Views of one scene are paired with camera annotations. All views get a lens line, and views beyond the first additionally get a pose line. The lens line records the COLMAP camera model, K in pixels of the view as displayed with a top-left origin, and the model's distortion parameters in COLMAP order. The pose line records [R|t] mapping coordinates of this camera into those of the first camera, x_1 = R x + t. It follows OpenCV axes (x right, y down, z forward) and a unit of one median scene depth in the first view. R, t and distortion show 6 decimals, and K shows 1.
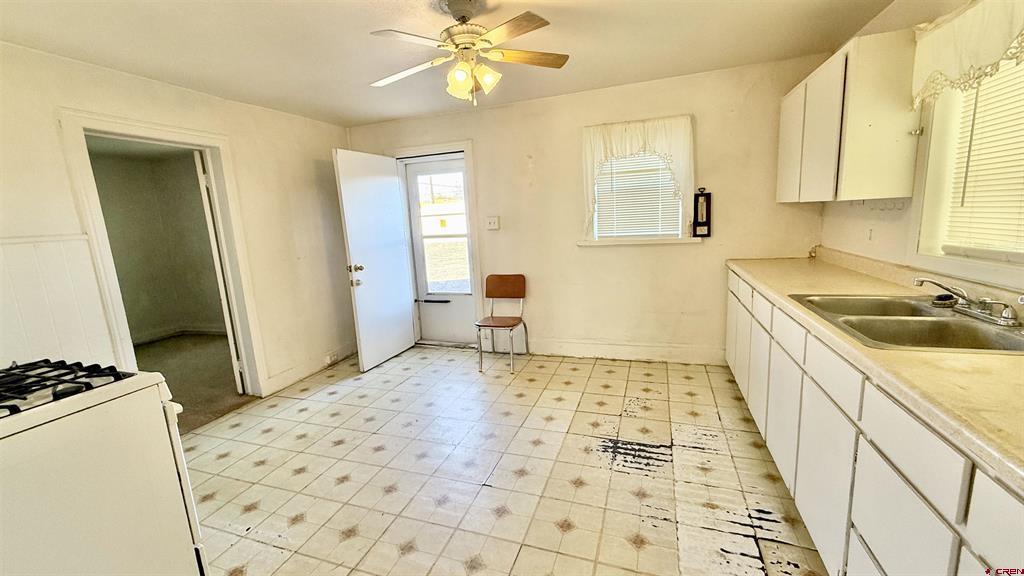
lens RADIAL K [[401.8, 0, 501.5], [0, 401.8, 289.8], [0, 0, 1]] dist [-0.042879, 0.000047]
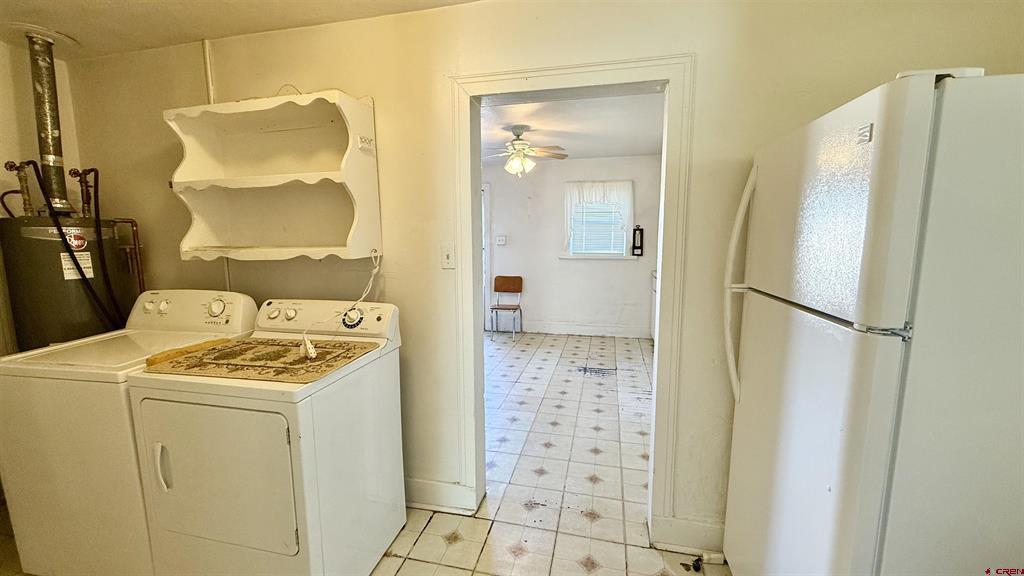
lens RADIAL K [[410.9, 0, 512.0], [0, 410.9, 288.0], [0, 0, 1]] dist [-0.000549, -0.000043]
pose [[0.989818, 0.040622, 0.136417, -0.219800], [-0.032843, 0.997730, -0.058798, 0.113129], [-0.138495, 0.053719, 0.988905, -0.571948]]
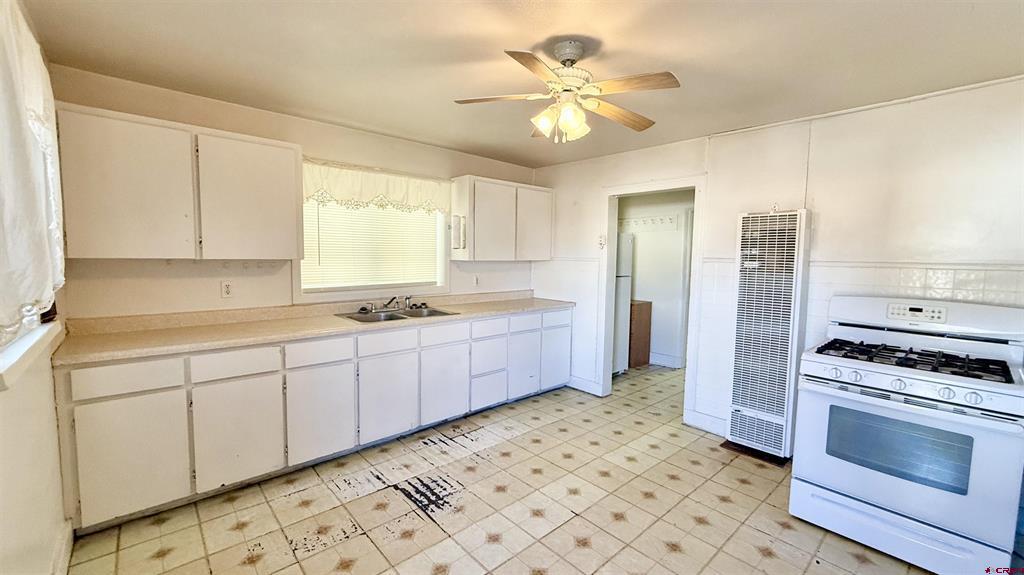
lens RADIAL K [[410.9, 0, 512.0], [0, 410.9, 287.5], [0, 0, 1]] dist [-0.000549, -0.000043]
pose [[-0.887982, 0.011394, 0.459737, -0.256980], [0.120177, 0.970704, 0.208063, -0.216419], [-0.443899, 0.240006, -0.863337, 1.219727]]
